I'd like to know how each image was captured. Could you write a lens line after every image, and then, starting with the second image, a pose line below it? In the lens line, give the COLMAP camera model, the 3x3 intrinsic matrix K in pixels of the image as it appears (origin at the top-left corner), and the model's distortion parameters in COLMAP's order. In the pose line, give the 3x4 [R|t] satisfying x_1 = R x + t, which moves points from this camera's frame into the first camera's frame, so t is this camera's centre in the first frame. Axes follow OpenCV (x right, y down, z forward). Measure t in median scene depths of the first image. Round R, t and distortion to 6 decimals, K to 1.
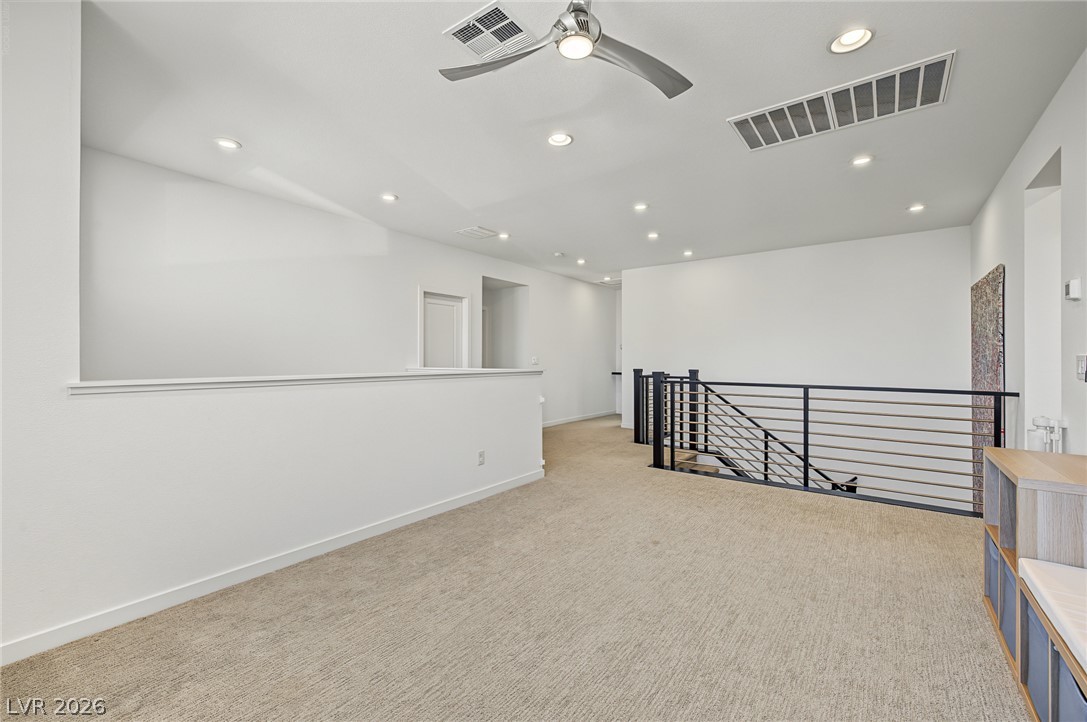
lens RADIAL K [[459.4, 0, 535.4], [0, 459.4, 358.8], [0, 0, 1]] dist [0.007113, -0.001353]
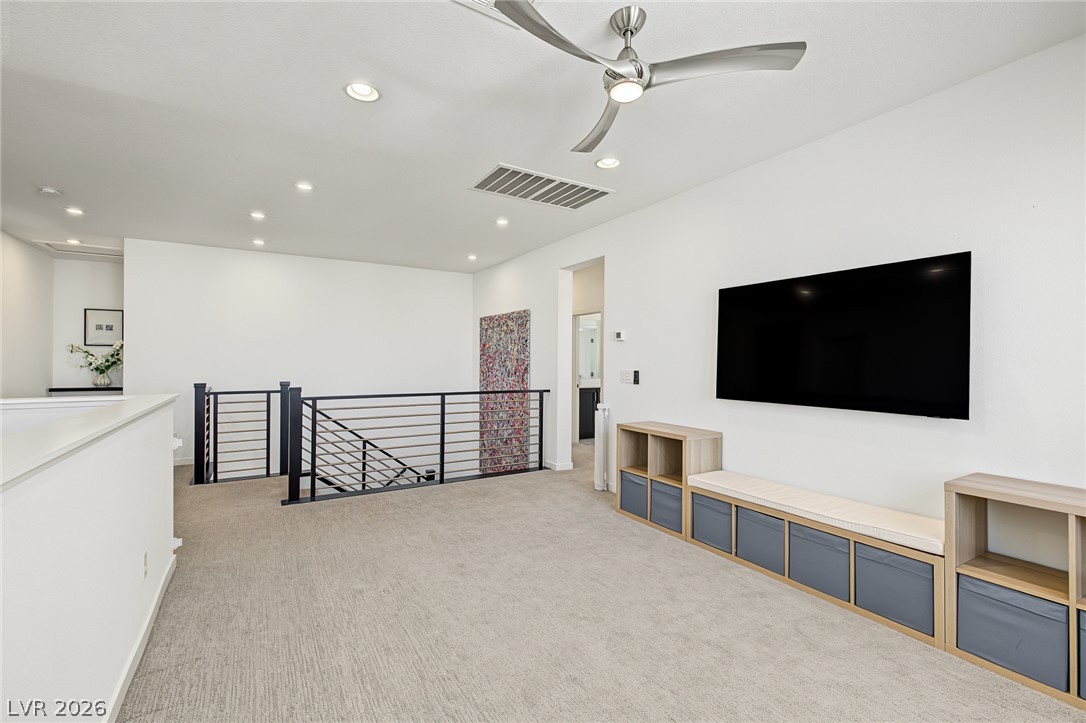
lens RADIAL K [[459.0, 0, 545.1], [0, 459.0, 360.3], [0, 0, 1]] dist [0.007113, -0.001353]
pose [[0.358863, 0.016423, 0.933246, -0.333837], [-0.001175, 0.999852, -0.017143, -0.004467], [-0.933390, 0.005056, 0.358829, 0.289236]]
